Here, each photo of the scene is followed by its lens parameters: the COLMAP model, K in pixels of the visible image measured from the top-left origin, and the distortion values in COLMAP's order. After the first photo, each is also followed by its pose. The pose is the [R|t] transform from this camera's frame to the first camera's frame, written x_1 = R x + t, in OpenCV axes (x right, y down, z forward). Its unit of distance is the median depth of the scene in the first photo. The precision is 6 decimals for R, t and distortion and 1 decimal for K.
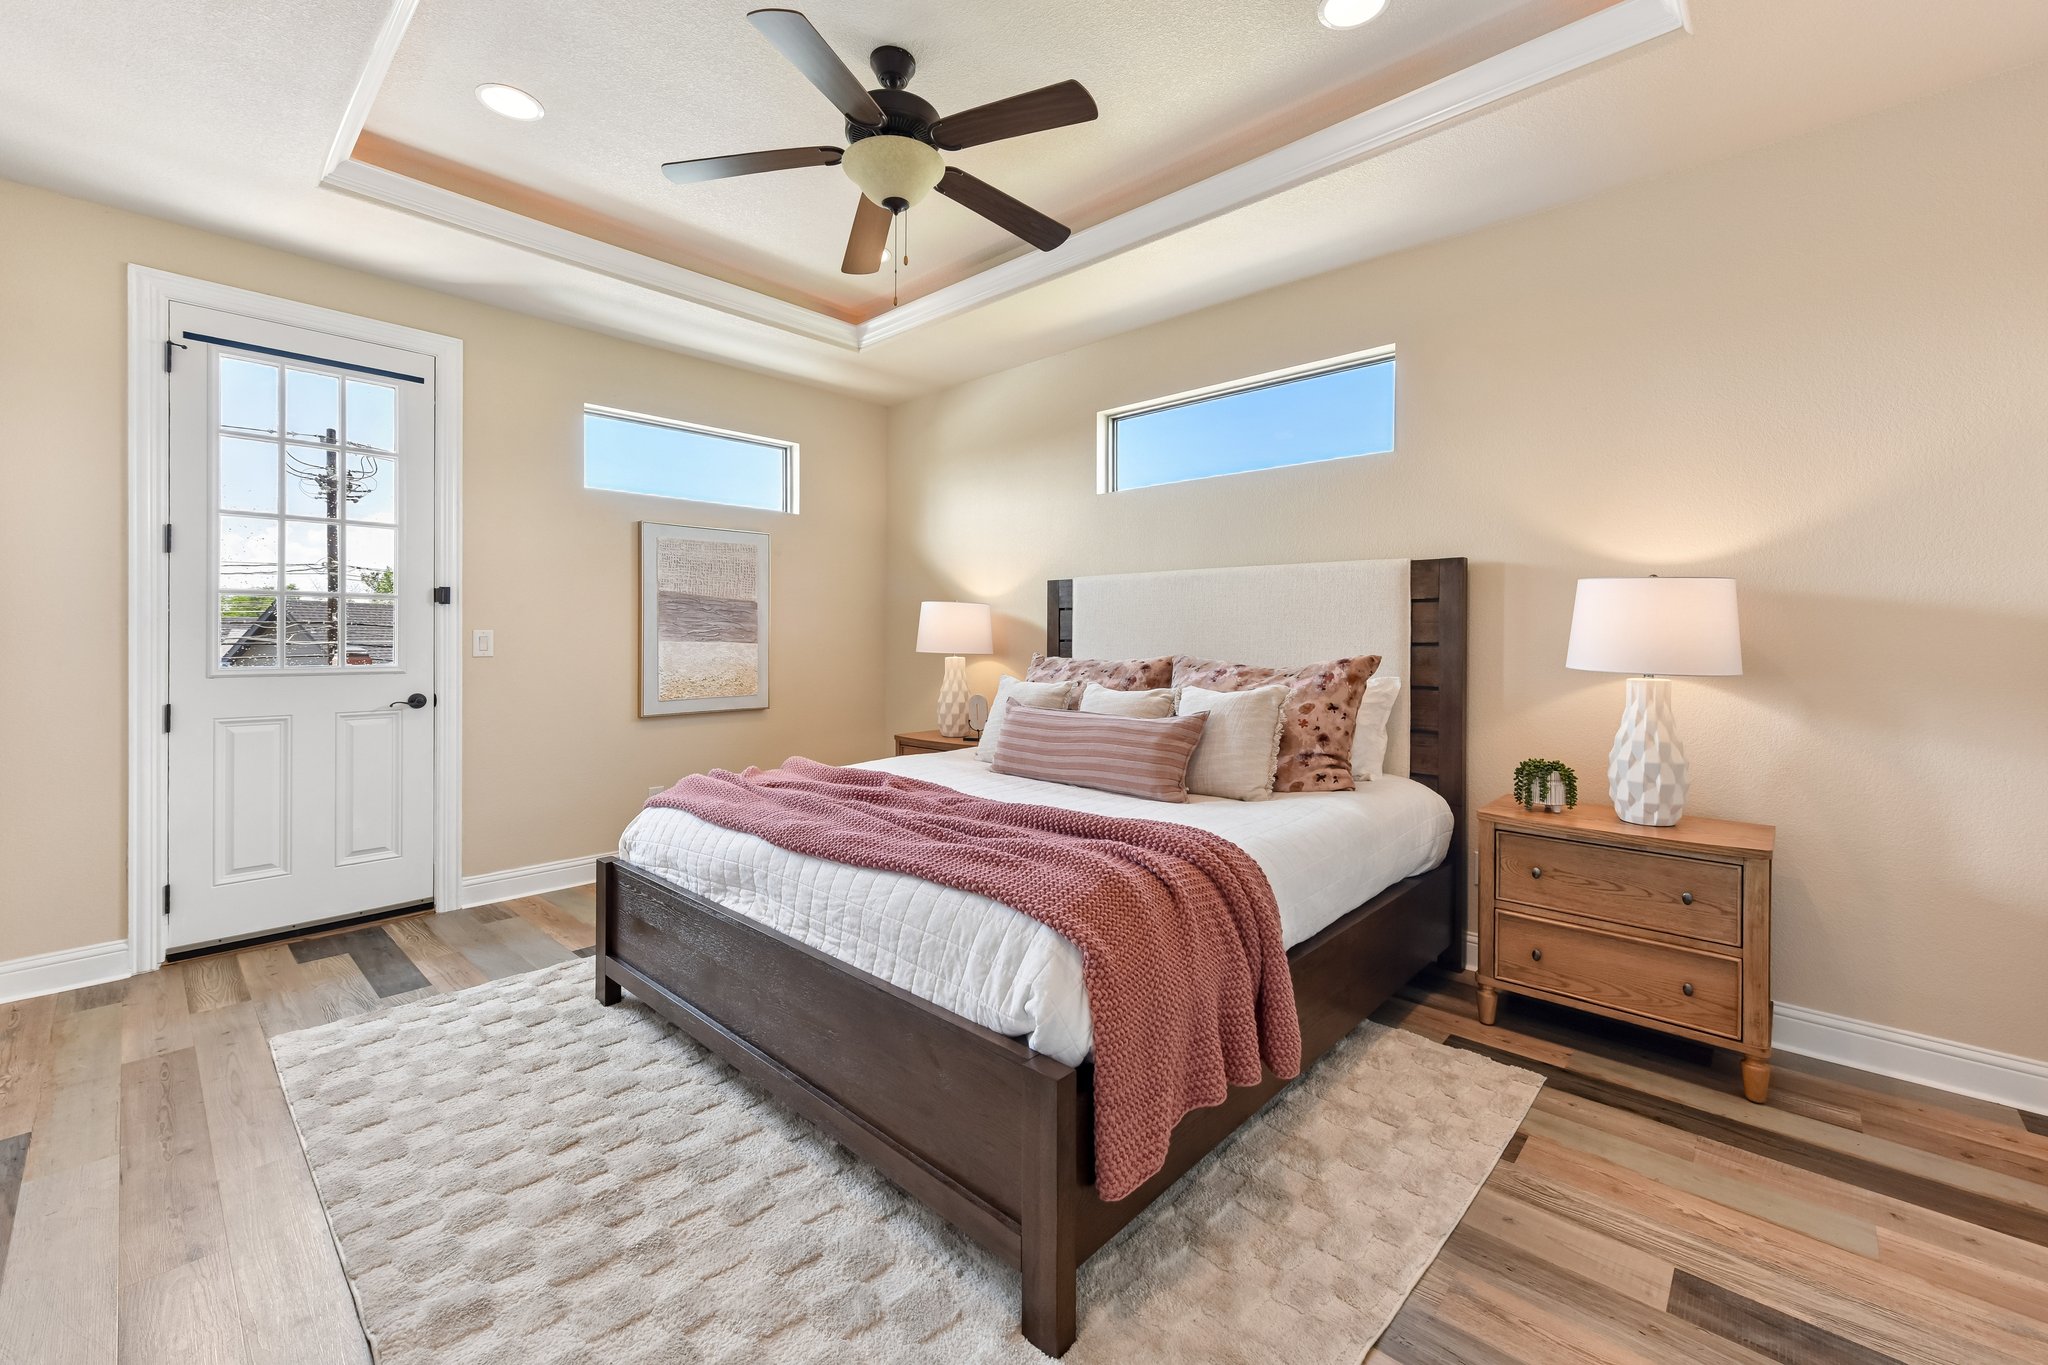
lens RADIAL K [[814.8, 0, 1025.4], [0, 814.8, 634.6], [0, 0, 1]] dist [0.003319, -0.000236]
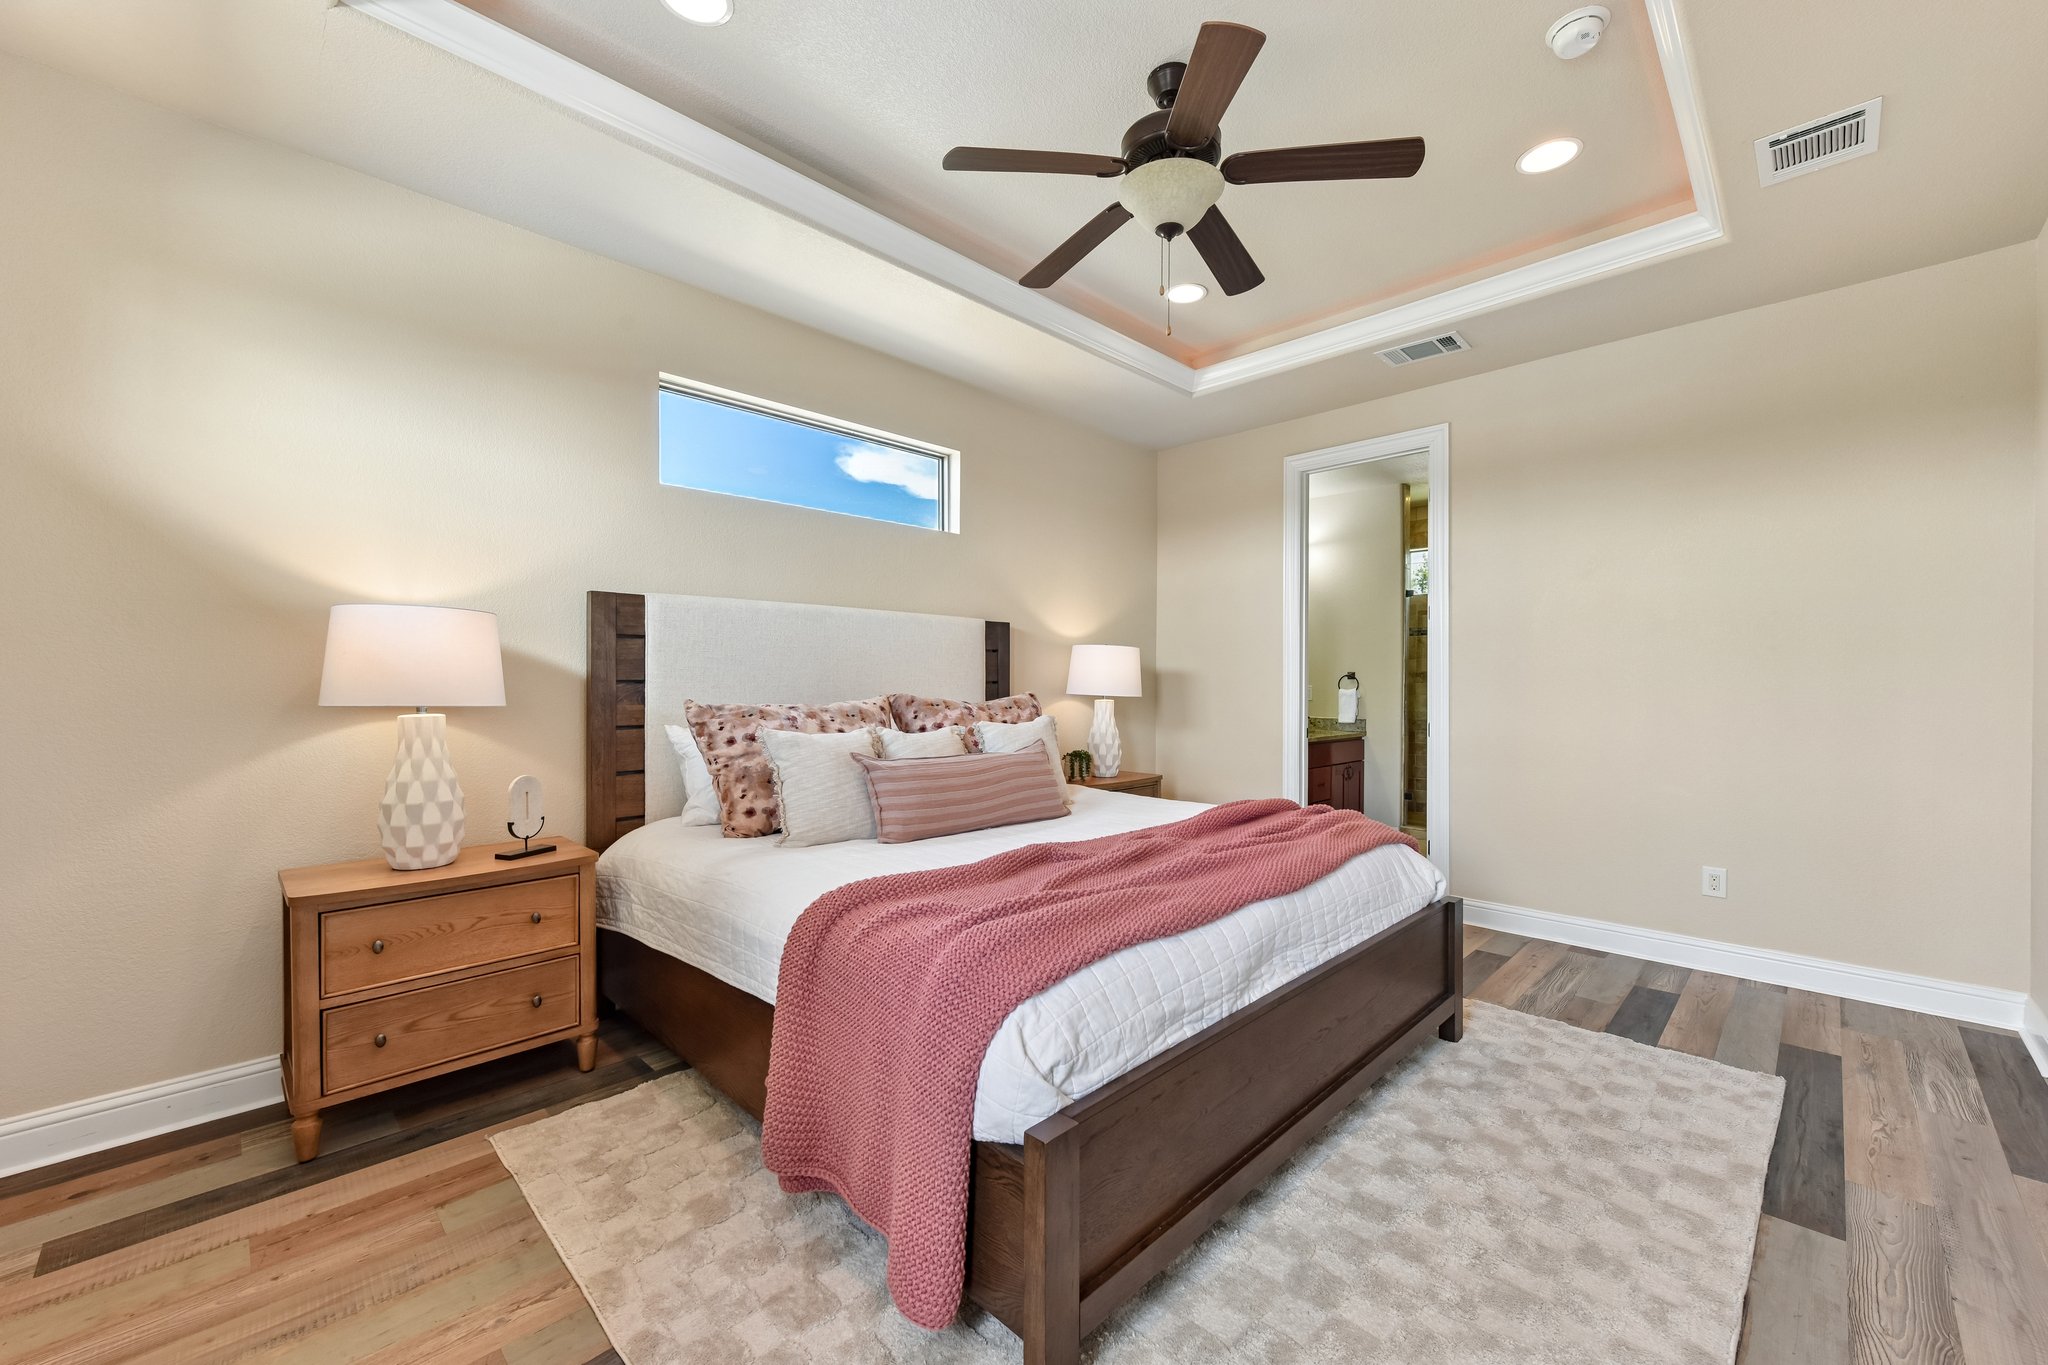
lens RADIAL K [[814.8, 0, 1023.3], [0, 814.8, 686.2], [0, 0, 1]] dist [0.003319, -0.000236]
pose [[0.035324, -0.015072, 0.999262, -0.896391], [-0.006381, 0.999862, 0.015307, -0.002619], [-0.999356, -0.006917, 0.035223, 0.891494]]
